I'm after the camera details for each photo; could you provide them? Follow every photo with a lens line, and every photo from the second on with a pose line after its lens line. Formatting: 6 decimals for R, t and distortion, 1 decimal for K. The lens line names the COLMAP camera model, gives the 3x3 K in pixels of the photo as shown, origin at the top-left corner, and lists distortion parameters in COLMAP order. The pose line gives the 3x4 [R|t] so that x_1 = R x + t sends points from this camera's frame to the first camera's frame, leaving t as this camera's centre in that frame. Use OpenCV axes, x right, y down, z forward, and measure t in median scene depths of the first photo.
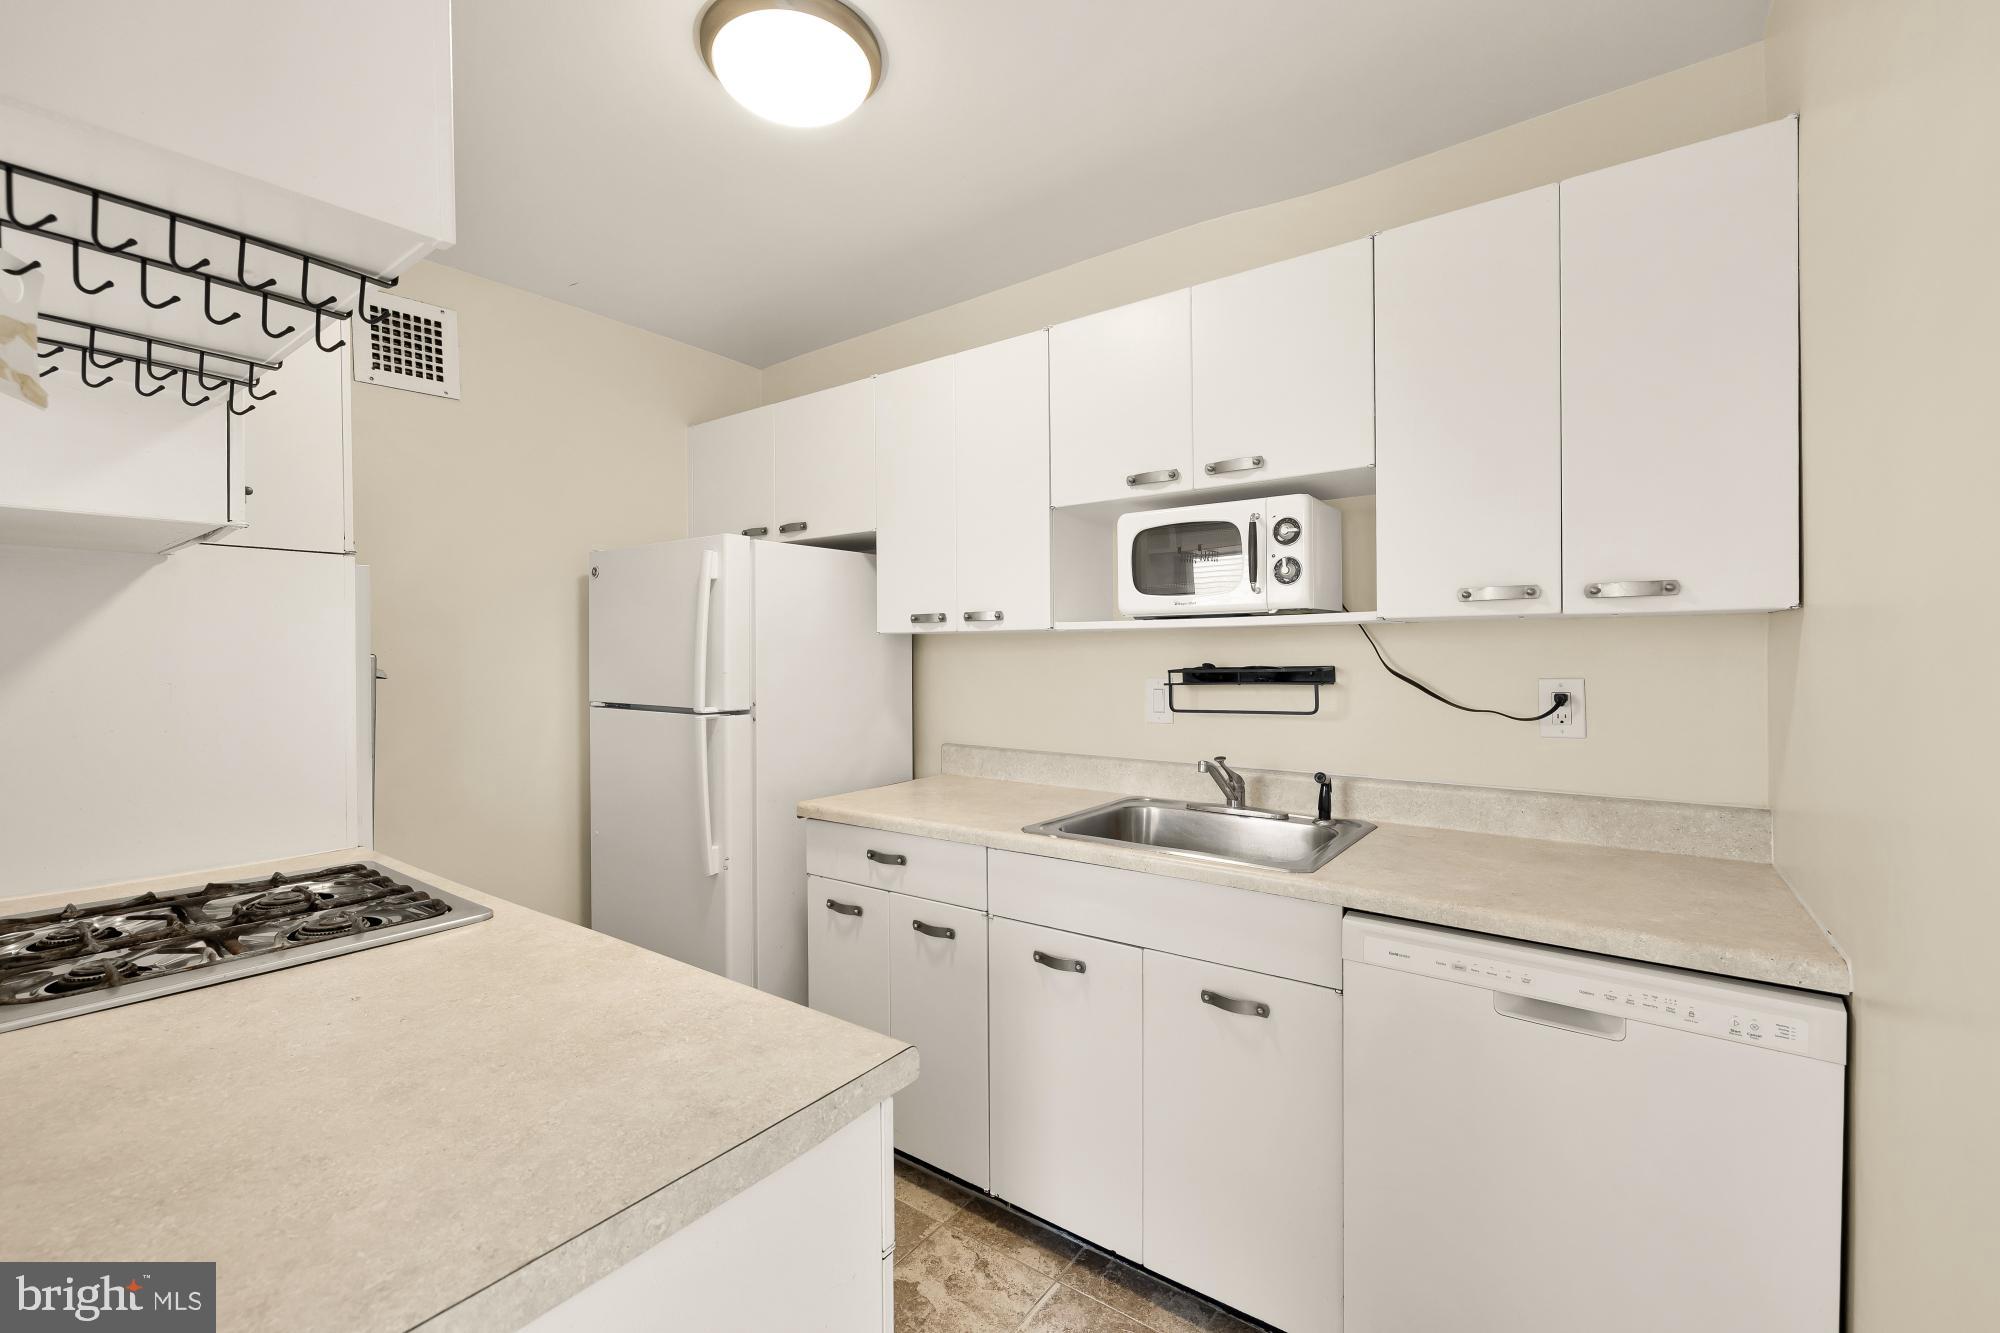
lens RADIAL K [[839.4, 0, 999.7], [0, 839.4, 656.7], [0, 0, 1]] dist [0.000102, 0.000010]
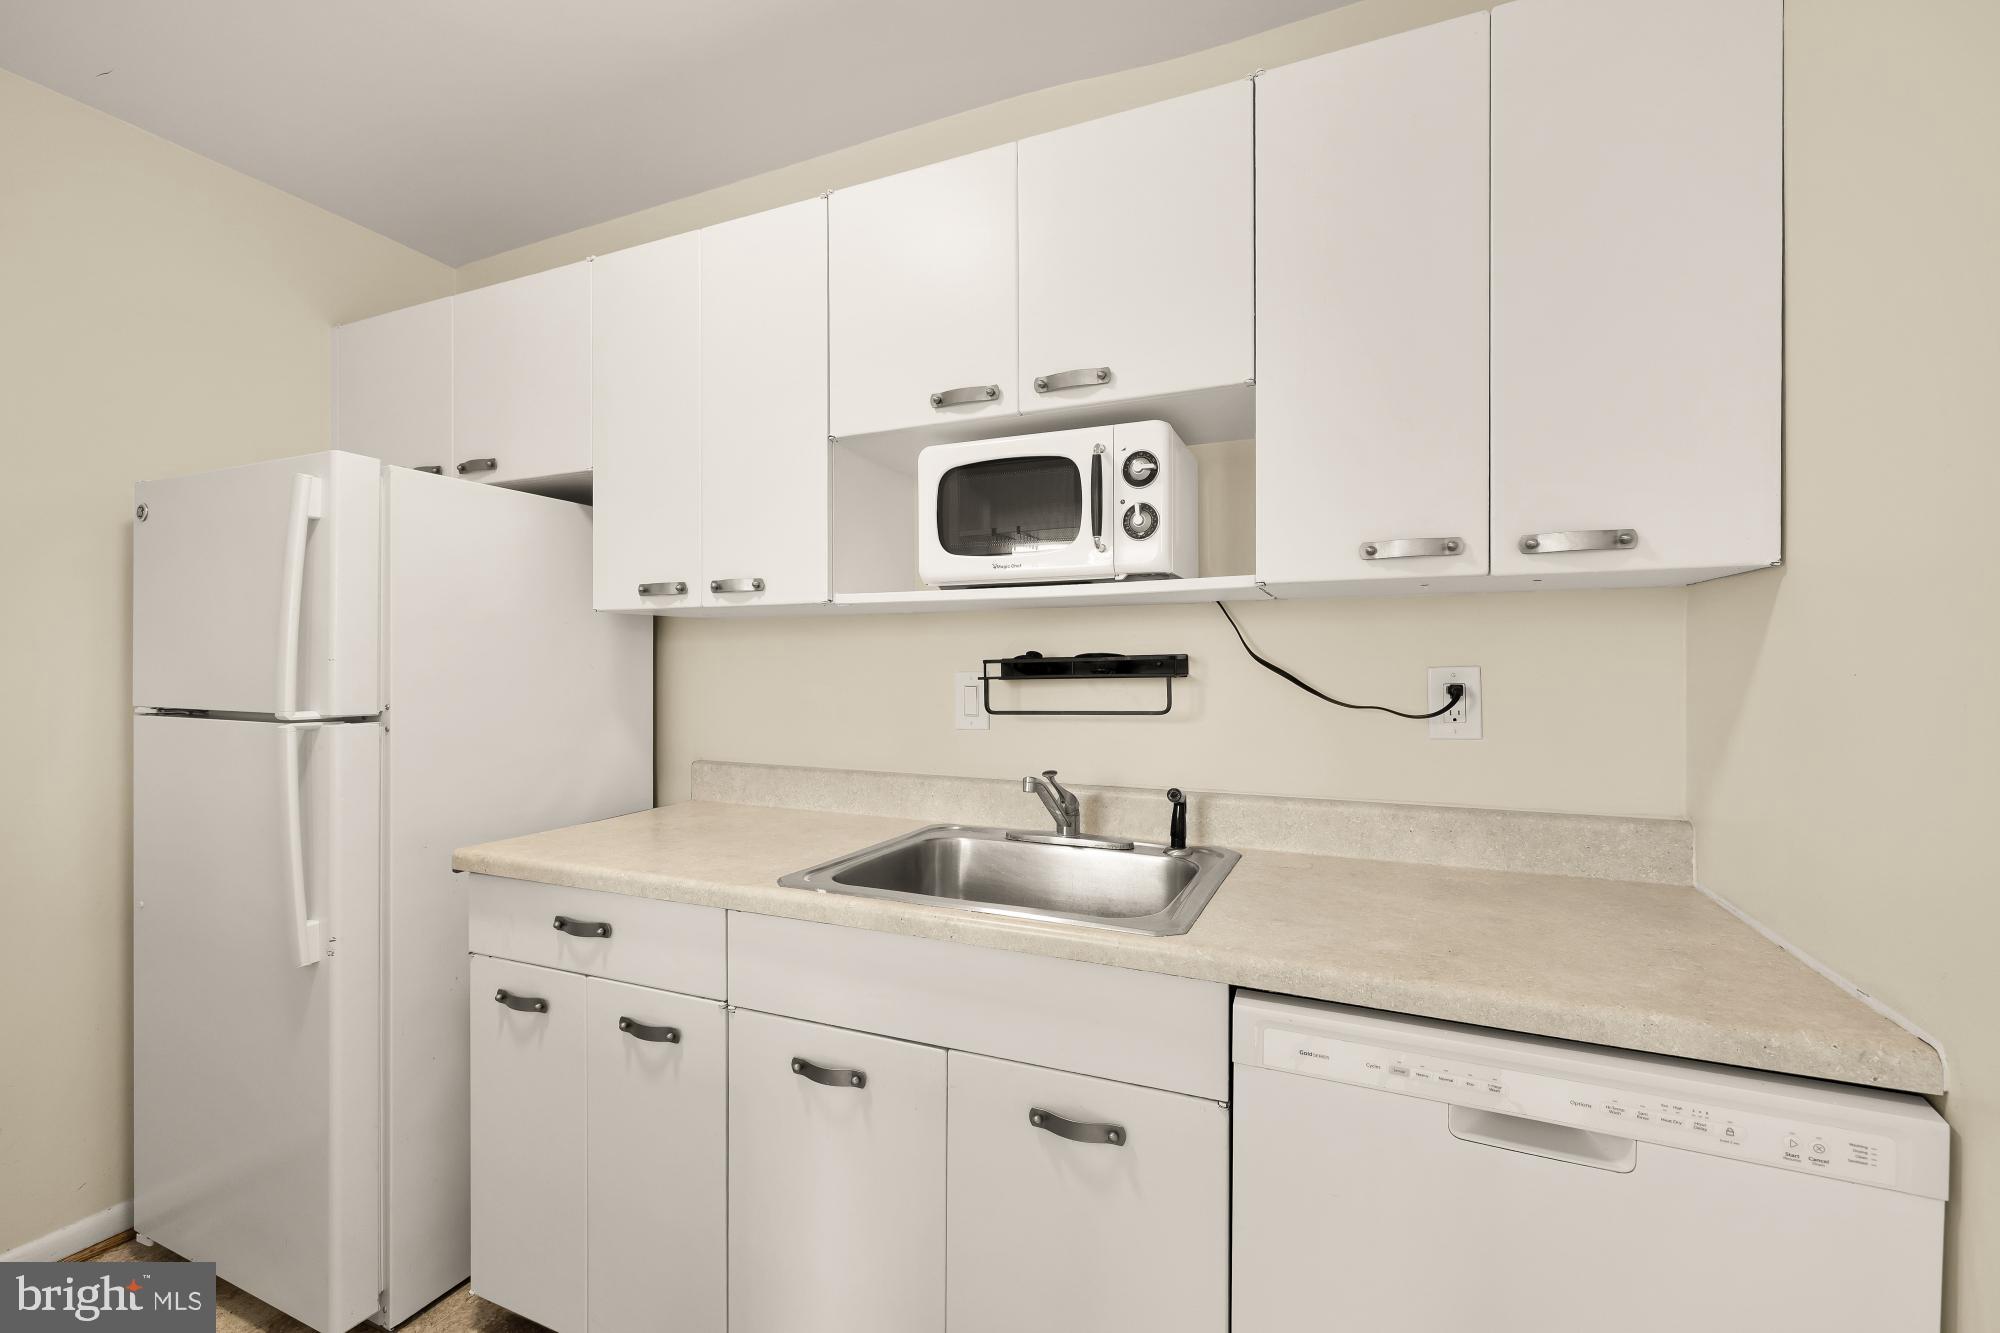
lens RADIAL K [[839.4, 0, 999.7], [0, 839.4, 656.7], [0, 0, 1]] dist [0.000102, 0.000010]
pose [[0.975340, 0.009263, 0.220515, 0.050863], [-0.005238, 0.999809, -0.018829, 0.031481], [-0.220648, 0.017209, 0.975202, 0.275755]]
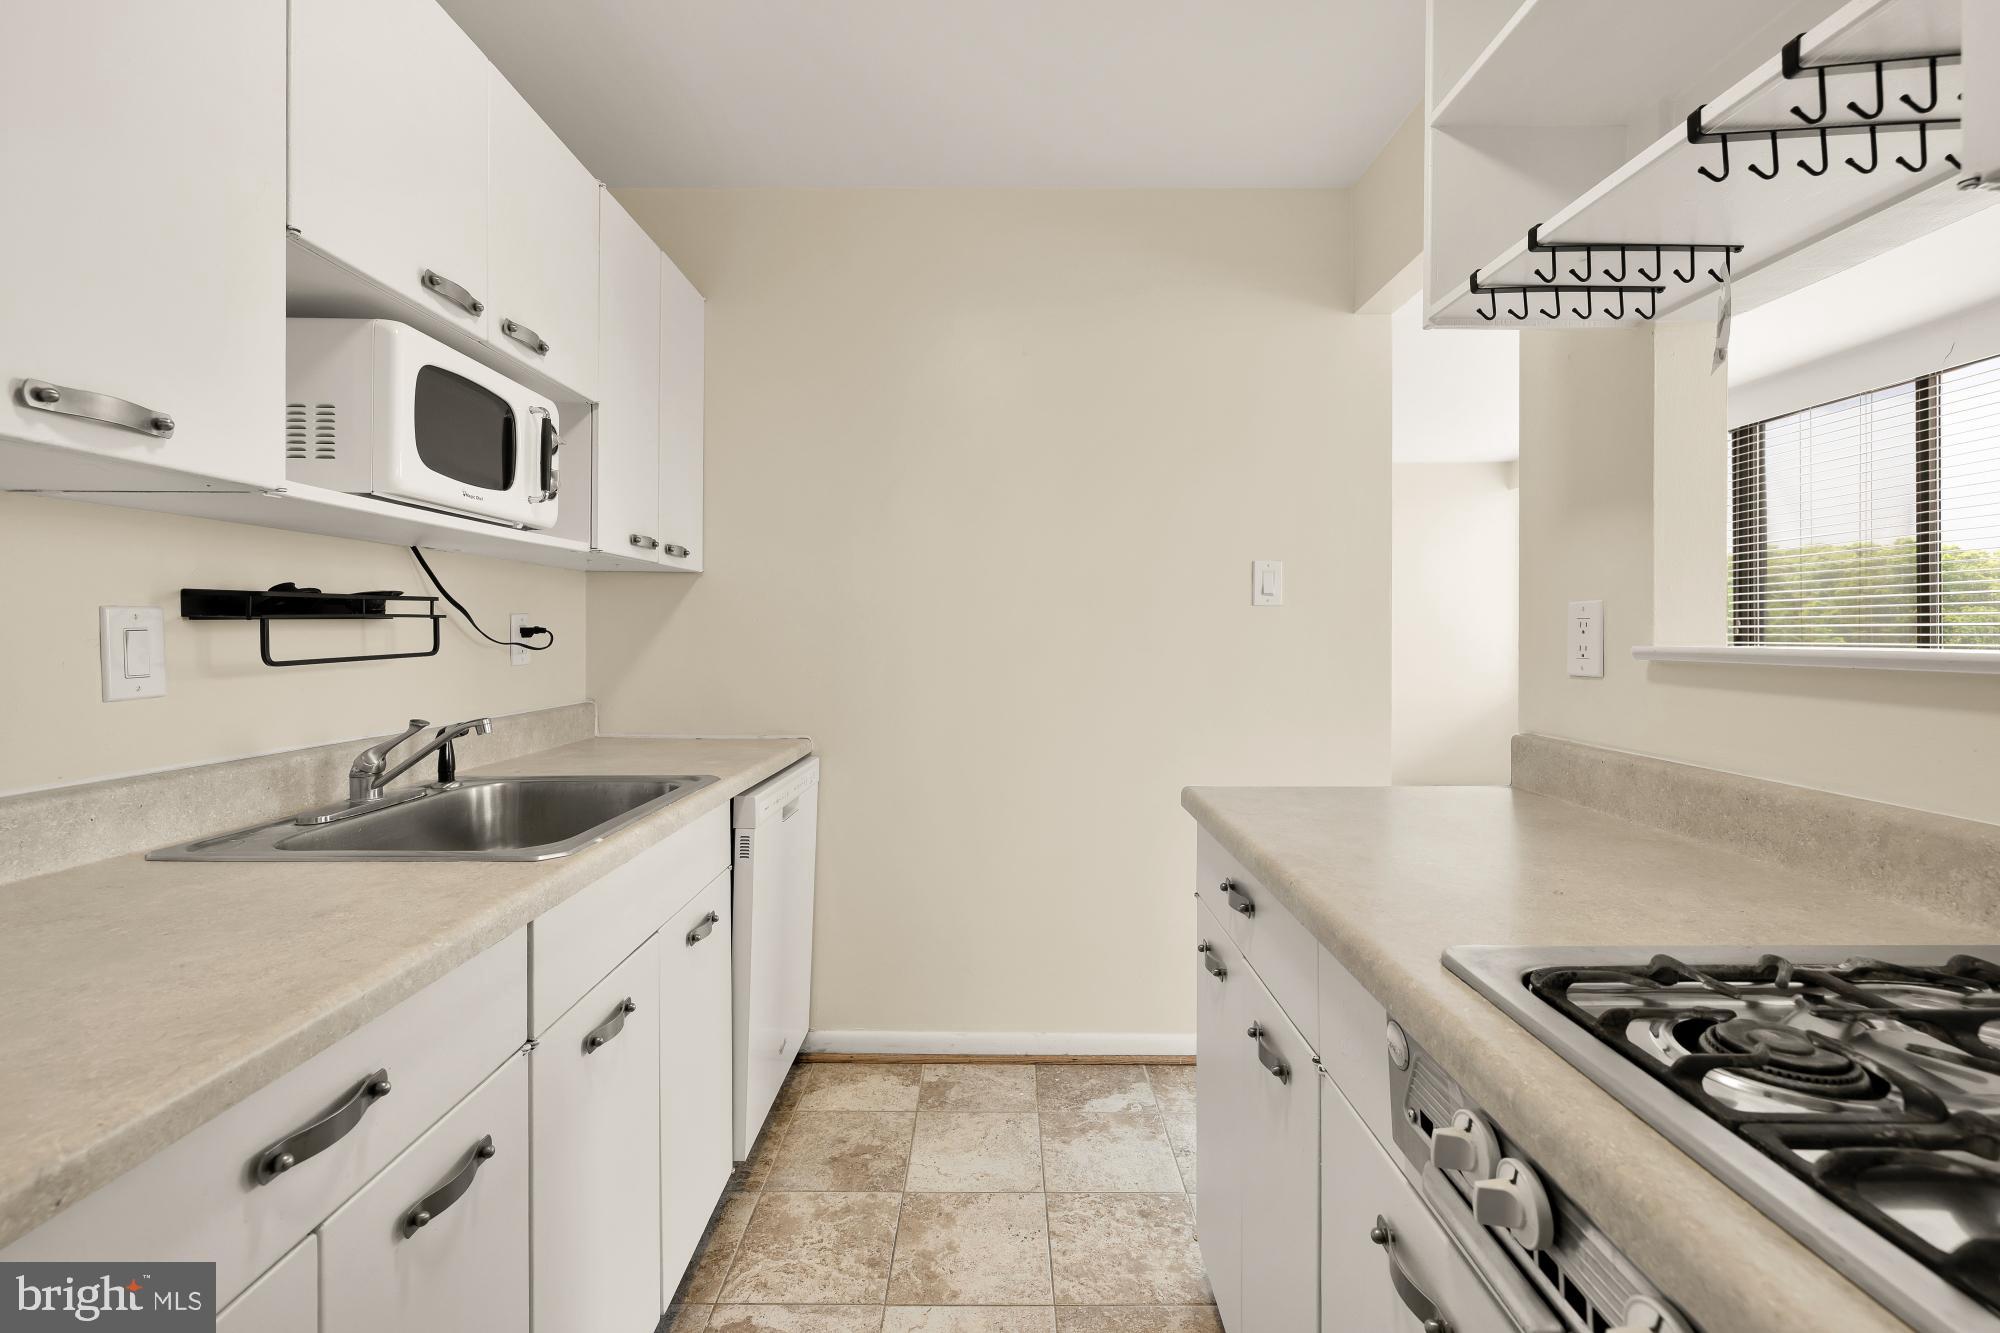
lens RADIAL K [[839.4, 0, 999.7], [0, 839.4, 656.7], [0, 0, 1]] dist [0.000102, 0.000010]
pose [[-0.589594, -0.003055, 0.807694, -0.609434], [0.025277, 0.999433, 0.022231, 0.067760], [-0.807305, 0.033523, -0.589182, 1.066542]]
